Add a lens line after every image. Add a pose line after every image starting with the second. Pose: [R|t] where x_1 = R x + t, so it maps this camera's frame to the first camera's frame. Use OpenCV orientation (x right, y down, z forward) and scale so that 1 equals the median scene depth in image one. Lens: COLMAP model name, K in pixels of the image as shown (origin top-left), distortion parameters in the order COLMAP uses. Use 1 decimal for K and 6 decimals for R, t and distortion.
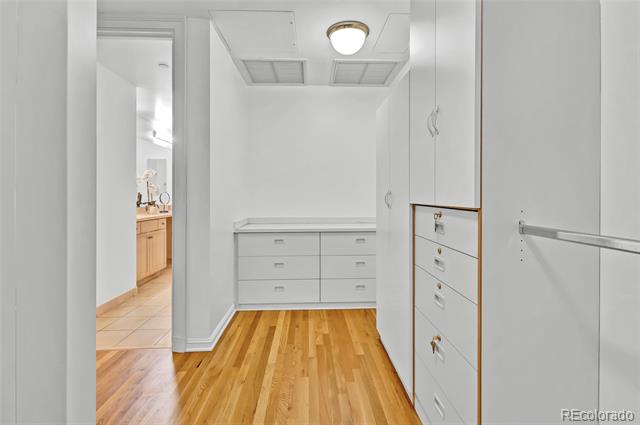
lens RADIAL K [[305.3, 0, 321.7], [0, 305.3, 191.2], [0, 0, 1]] dist [0.004988, 0.000241]
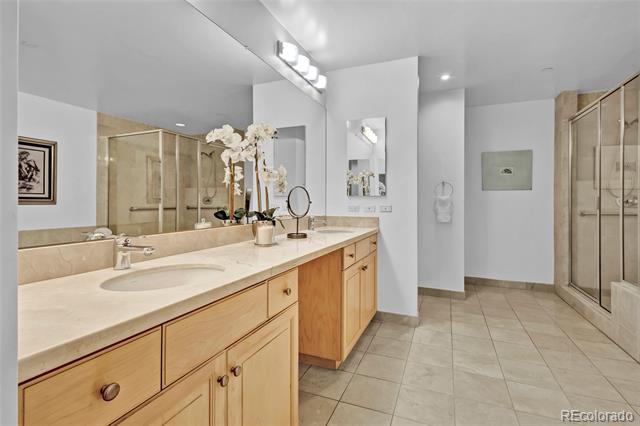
lens RADIAL K [[301.8, 0, 318.6], [0, 301.8, 200.5], [0, 0, 1]] dist [0.000969, -0.000319]
pose [[0.901535, -0.000783, -0.432705, -0.343135], [0.002536, 0.999991, 0.003473, 0.021167], [0.432698, -0.004228, 0.901529, 0.702650]]
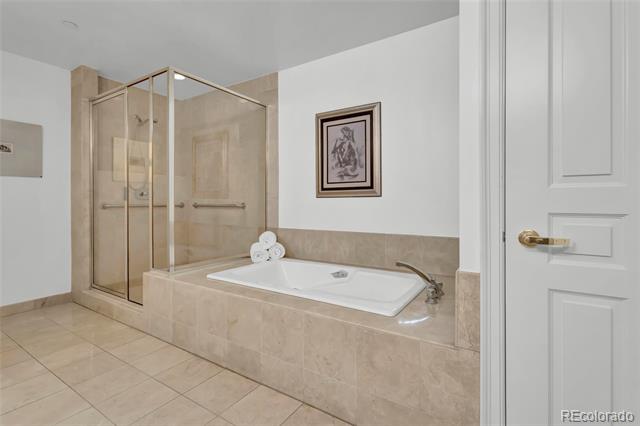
lens RADIAL K [[304.8, 0, 319.7], [0, 304.8, 201.5], [0, 0, 1]] dist [0.012156, -0.000023]
pose [[0.584366, -0.002980, 0.811484, -0.359623], [-0.006823, 0.999940, 0.008585, 0.037640], [-0.811461, -0.010553, 0.584311, 0.848790]]
